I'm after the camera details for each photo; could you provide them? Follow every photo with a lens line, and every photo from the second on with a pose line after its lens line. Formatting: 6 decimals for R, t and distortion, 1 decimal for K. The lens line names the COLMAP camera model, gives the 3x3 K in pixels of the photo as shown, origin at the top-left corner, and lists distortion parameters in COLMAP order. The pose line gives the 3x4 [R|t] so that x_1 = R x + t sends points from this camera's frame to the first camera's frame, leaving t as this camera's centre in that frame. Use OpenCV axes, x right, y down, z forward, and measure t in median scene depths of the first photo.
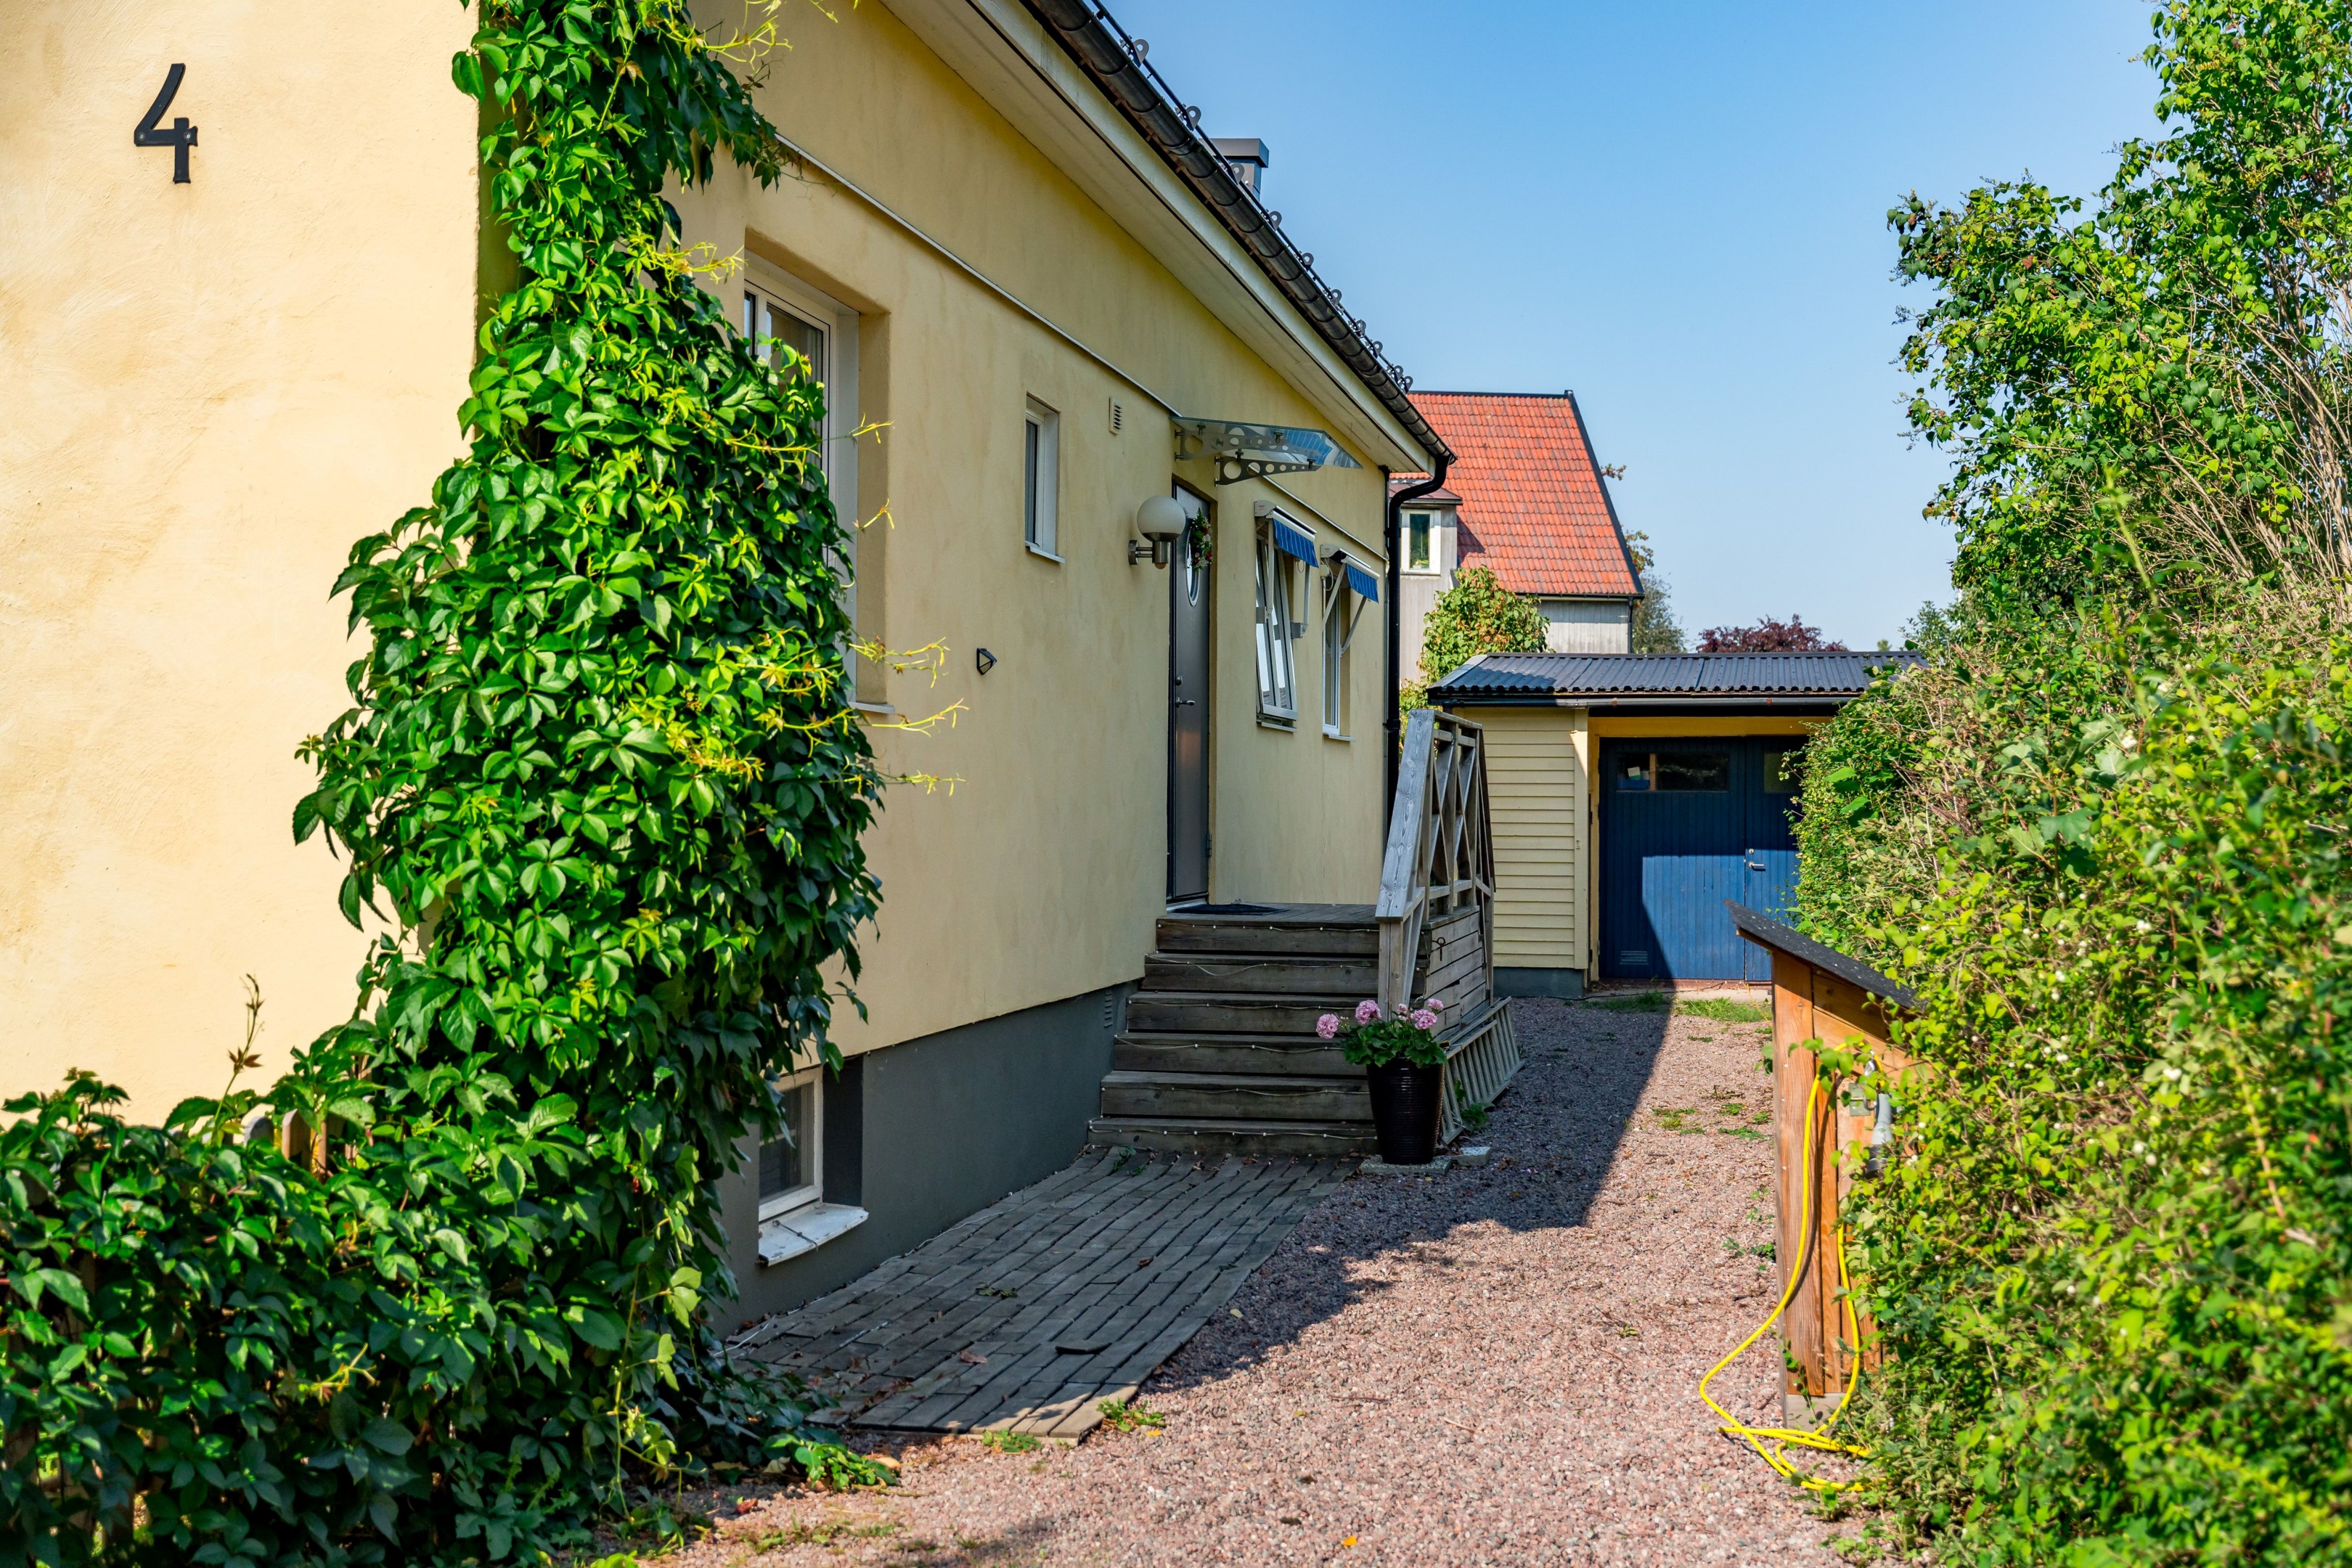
lens RADIAL K [[2869.8, 0, 1176.0], [0, 2869.8, 784.0], [0, 0, 1]] dist [-0.002605, 0.060919]
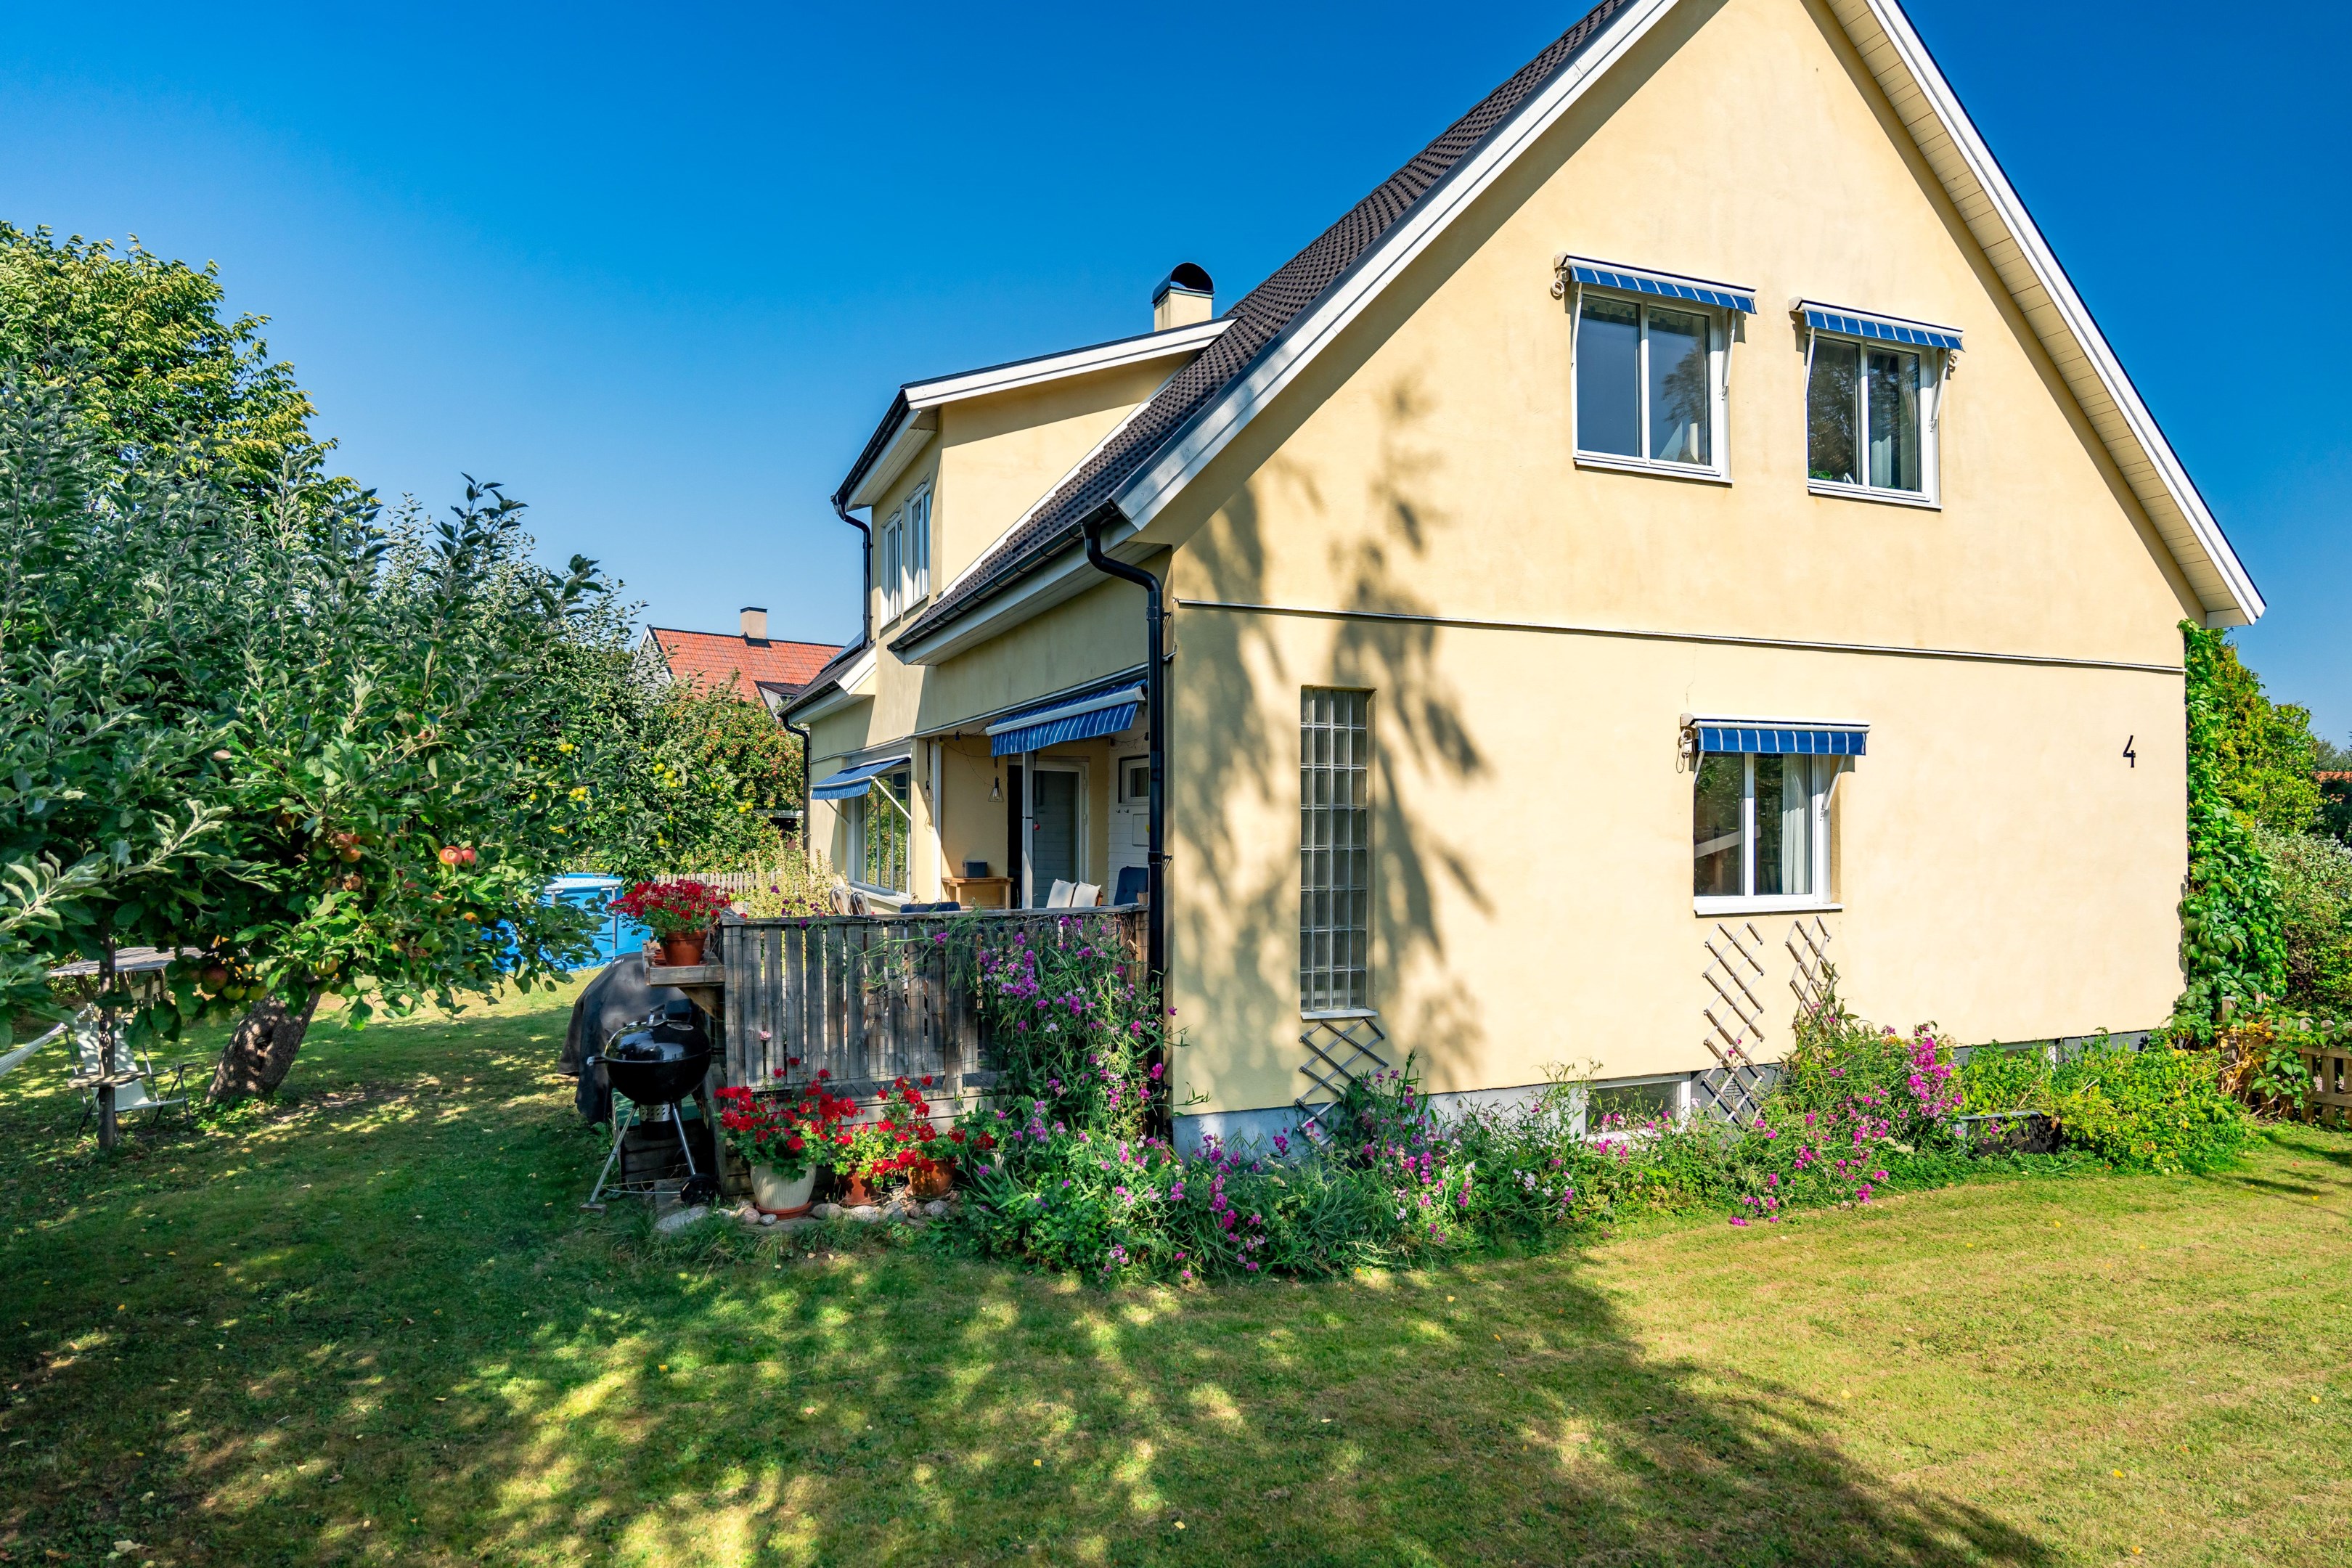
lens RADIAL K [[1353.6, 0, 1173.8], [0, 1353.6, 814.0], [0, 0, 1]] dist [-0.001494, 0.001998]
pose [[0.834629, -0.002566, 0.550806, -2.533488], [0.005407, 0.999979, -0.003534, -0.164621], [-0.550785, 0.005928, 0.834626, 0.249987]]
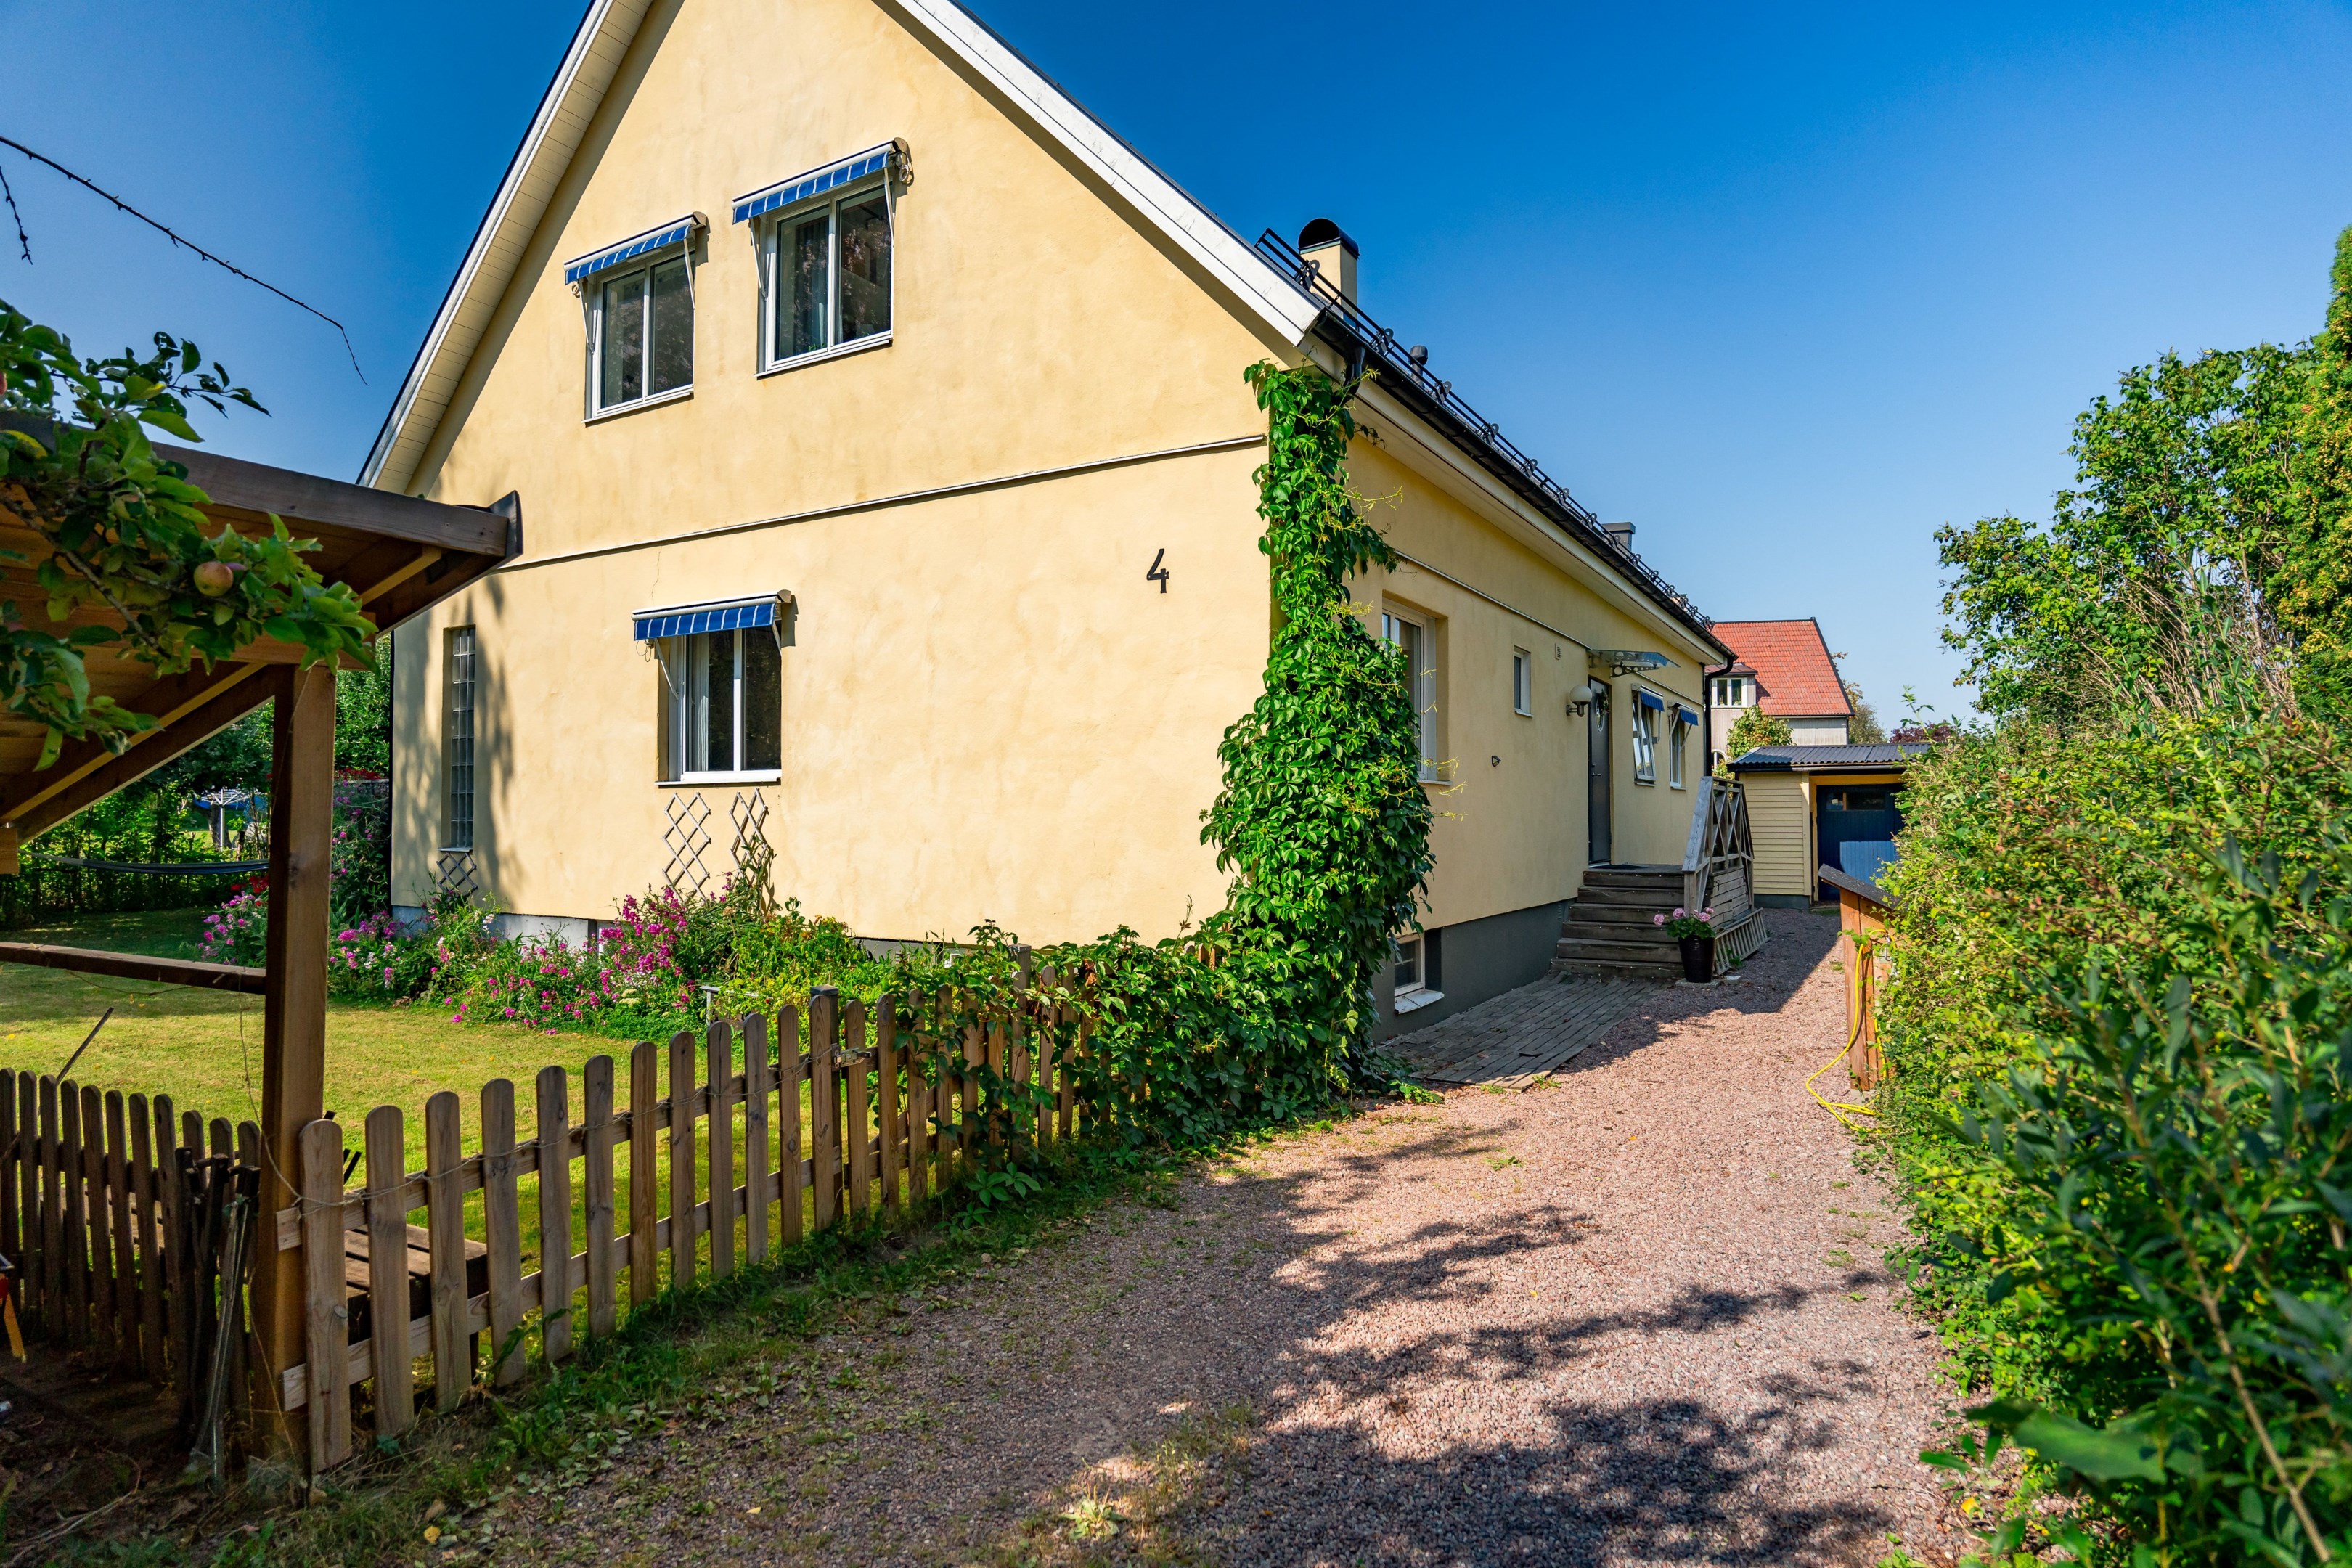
lens RADIAL K [[1259.3, 0, 1176.0], [0, 1259.3, 784.0], [0, 0, 1]] dist [0.000356, -0.001261]
pose [[0.940823, -0.020245, -0.338293, 0.059482], [0.013176, 0.999644, -0.023179, -0.006371], [0.338642, 0.017350, 0.940755, -0.094535]]
